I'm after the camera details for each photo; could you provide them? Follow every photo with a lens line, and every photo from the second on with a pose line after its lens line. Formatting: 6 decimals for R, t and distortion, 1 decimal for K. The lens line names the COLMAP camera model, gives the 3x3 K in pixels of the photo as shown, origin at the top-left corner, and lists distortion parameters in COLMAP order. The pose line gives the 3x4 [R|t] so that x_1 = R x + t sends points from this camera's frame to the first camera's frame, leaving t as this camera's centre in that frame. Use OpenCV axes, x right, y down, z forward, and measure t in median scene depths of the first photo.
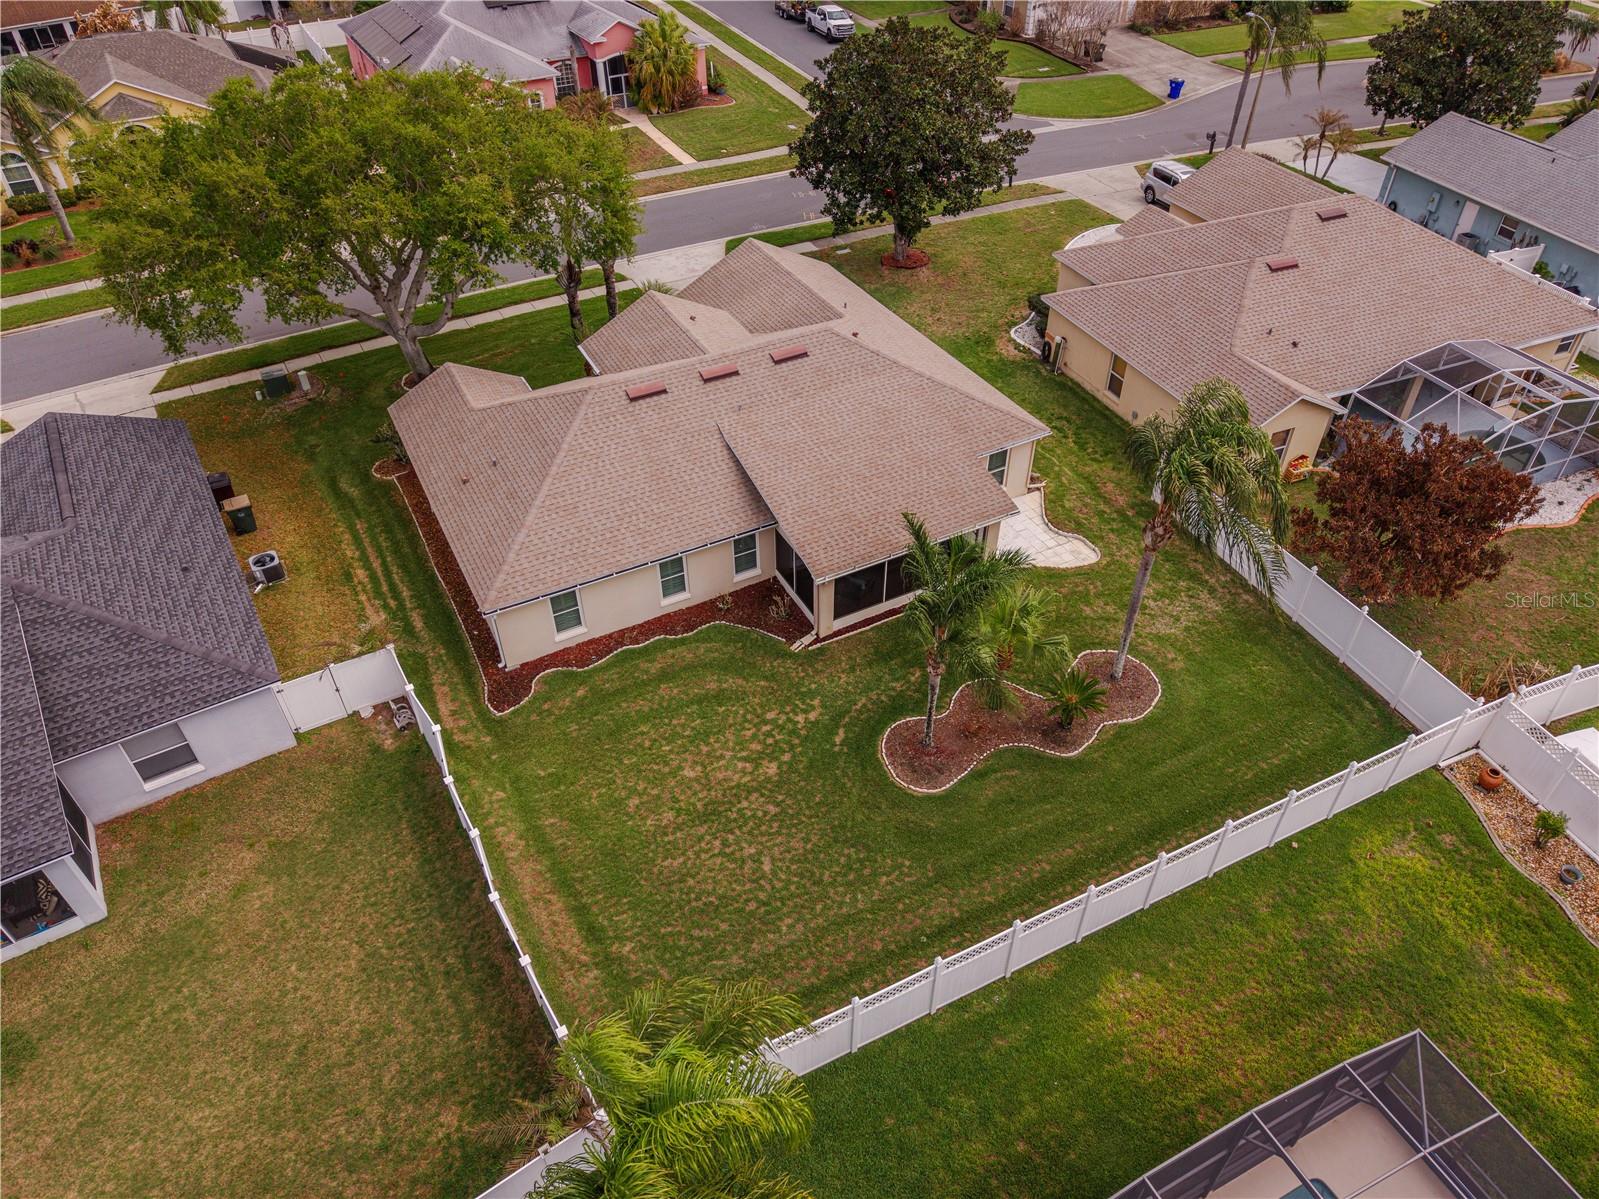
lens RADIAL K [[1093.4, 0, 797.0], [0, 1093.4, 624.0], [0, 0, 1]] dist [-0.000883, -0.004345]
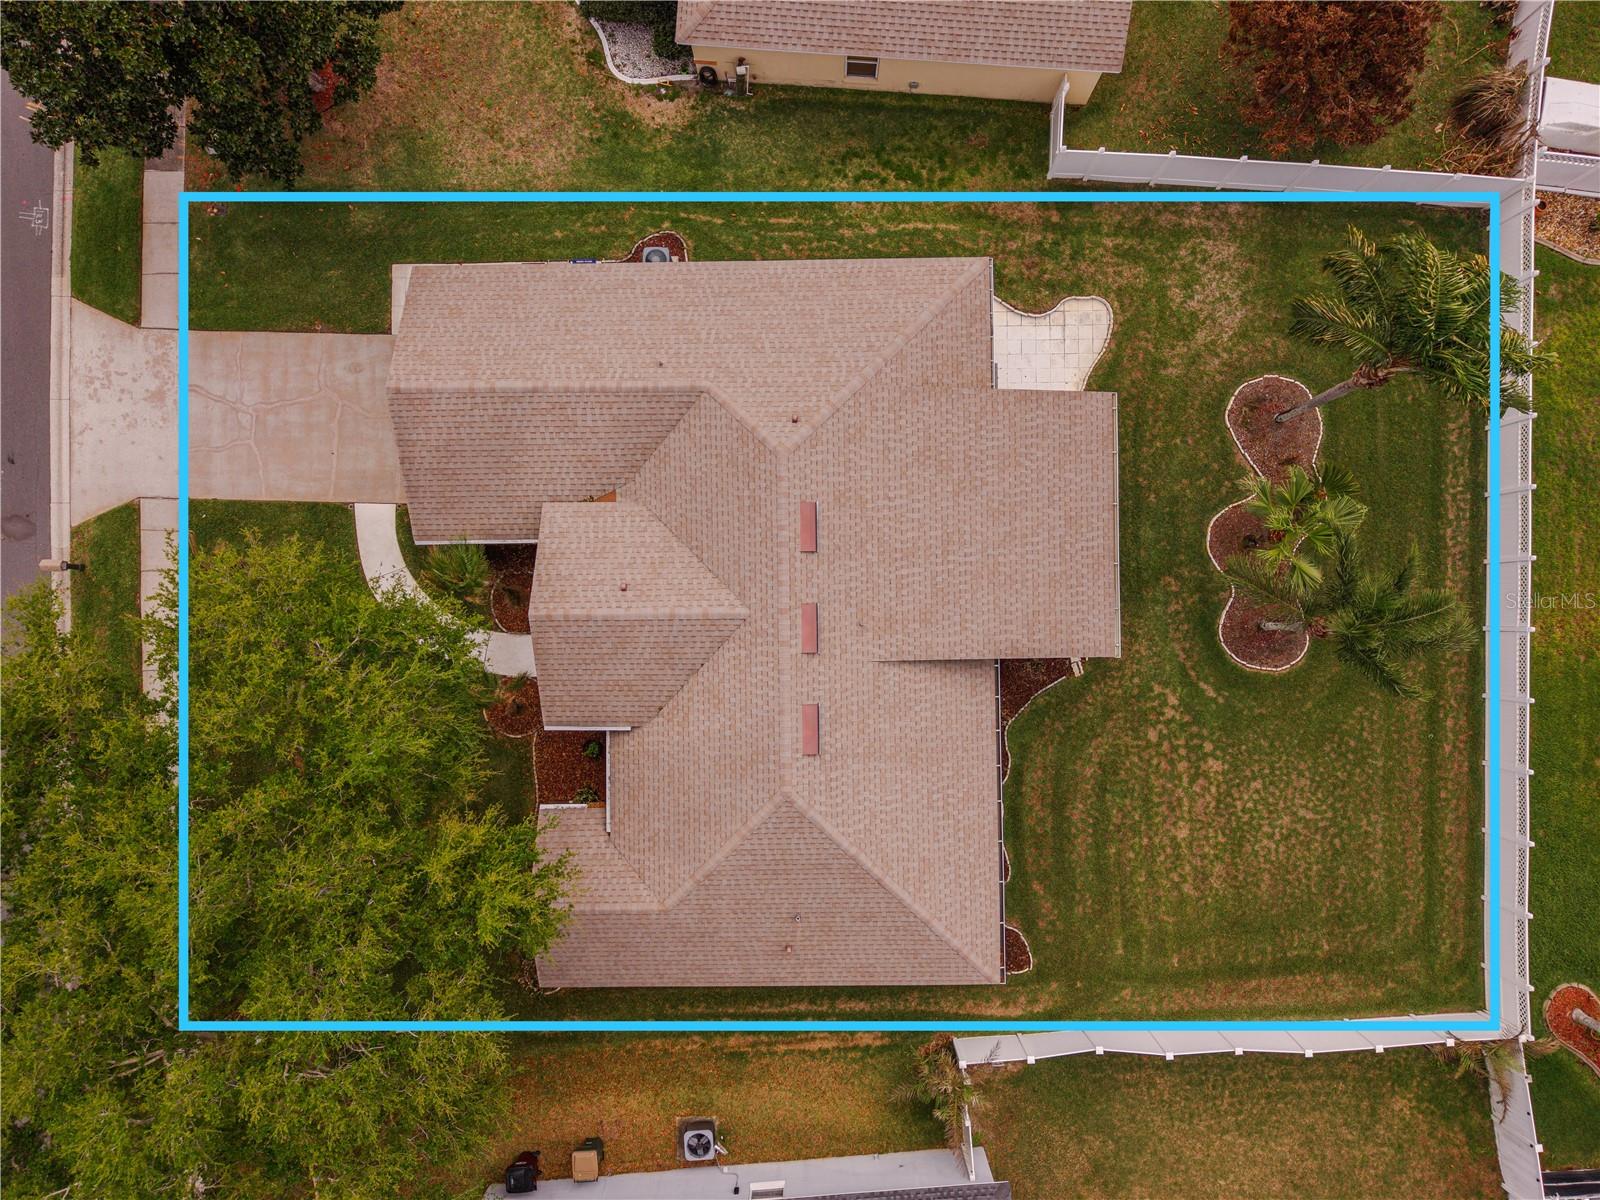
lens RADIAL K [[1094.0, 0, 797.5], [0, 1094.0, 624.5], [0, 0, 1]] dist [-0.000883, -0.004345]
pose [[0.453069, -0.891468, 0.003596, -0.089357], [0.592171, 0.303968, 0.746282, -0.955518], [-0.666380, -0.335988, 0.665620, 0.585530]]
